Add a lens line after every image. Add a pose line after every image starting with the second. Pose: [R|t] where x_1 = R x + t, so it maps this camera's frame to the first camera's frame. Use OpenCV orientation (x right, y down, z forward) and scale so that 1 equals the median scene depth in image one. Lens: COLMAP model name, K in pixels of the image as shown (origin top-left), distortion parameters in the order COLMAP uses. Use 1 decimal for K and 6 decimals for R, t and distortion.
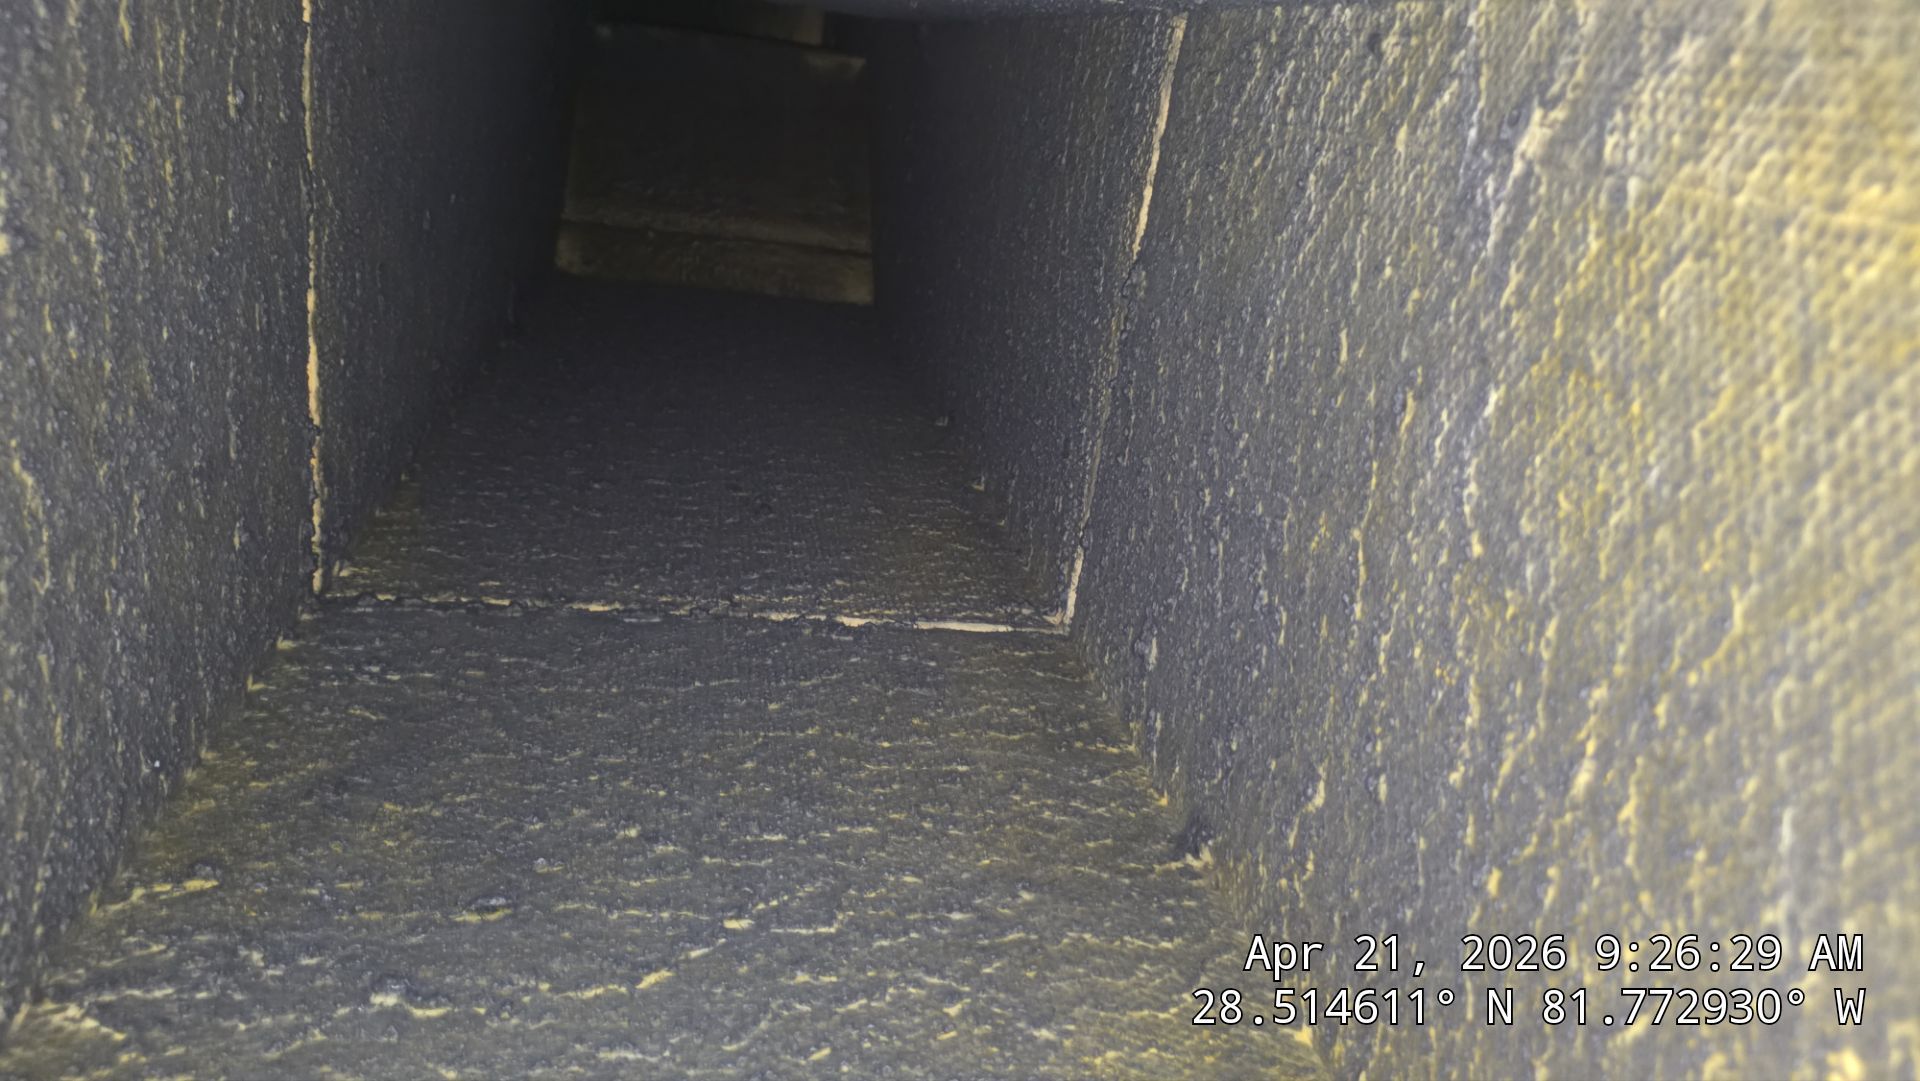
lens RADIAL K [[1333.1, 0, 961.6], [0, 1333.1, 515.1], [0, 0, 1]] dist [0.036427, -0.043774]
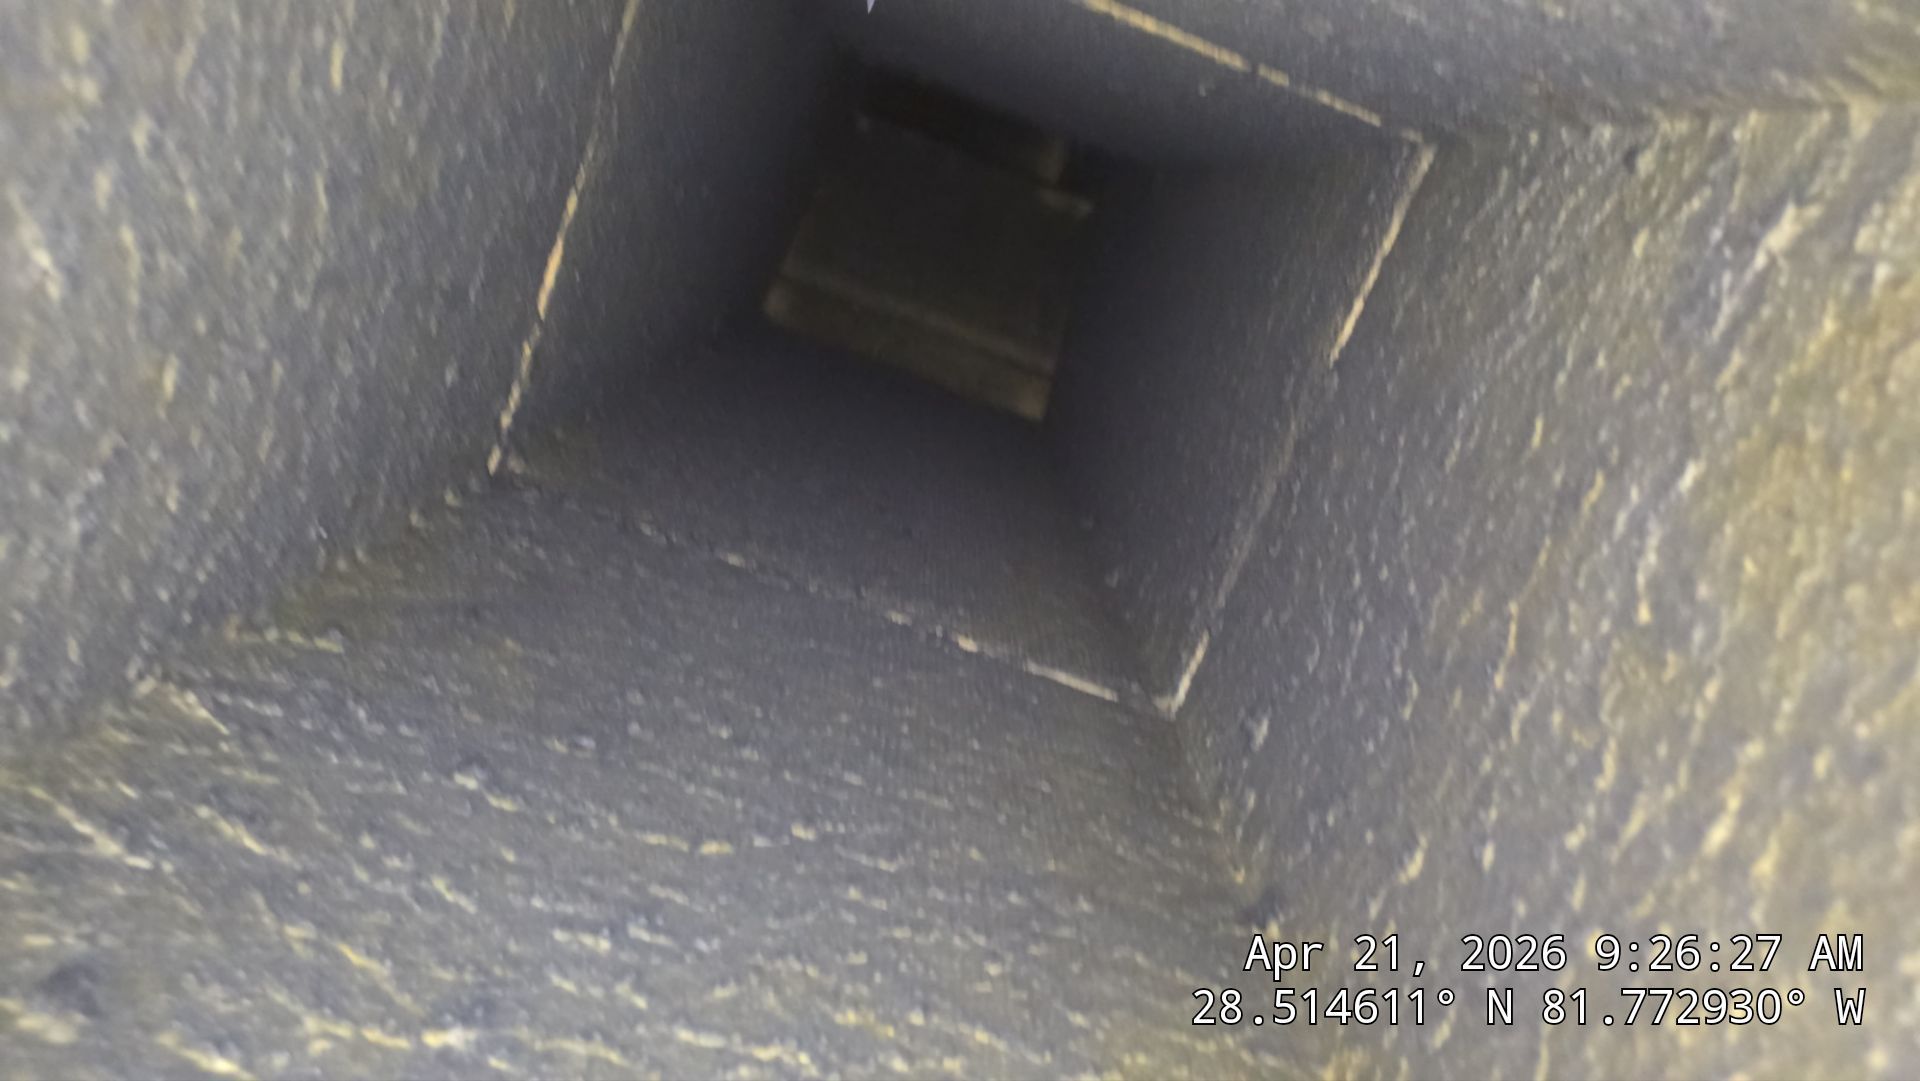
lens RADIAL K [[1333.1, 0, 961.6], [0, 1333.1, 515.1], [0, 0, 1]] dist [0.036427, -0.043774]
pose [[0.962423, 0.251878, -0.101491, -0.013442], [-0.263572, 0.956394, -0.125856, 0.187129], [0.065365, 0.147877, 0.986843, -0.011985]]
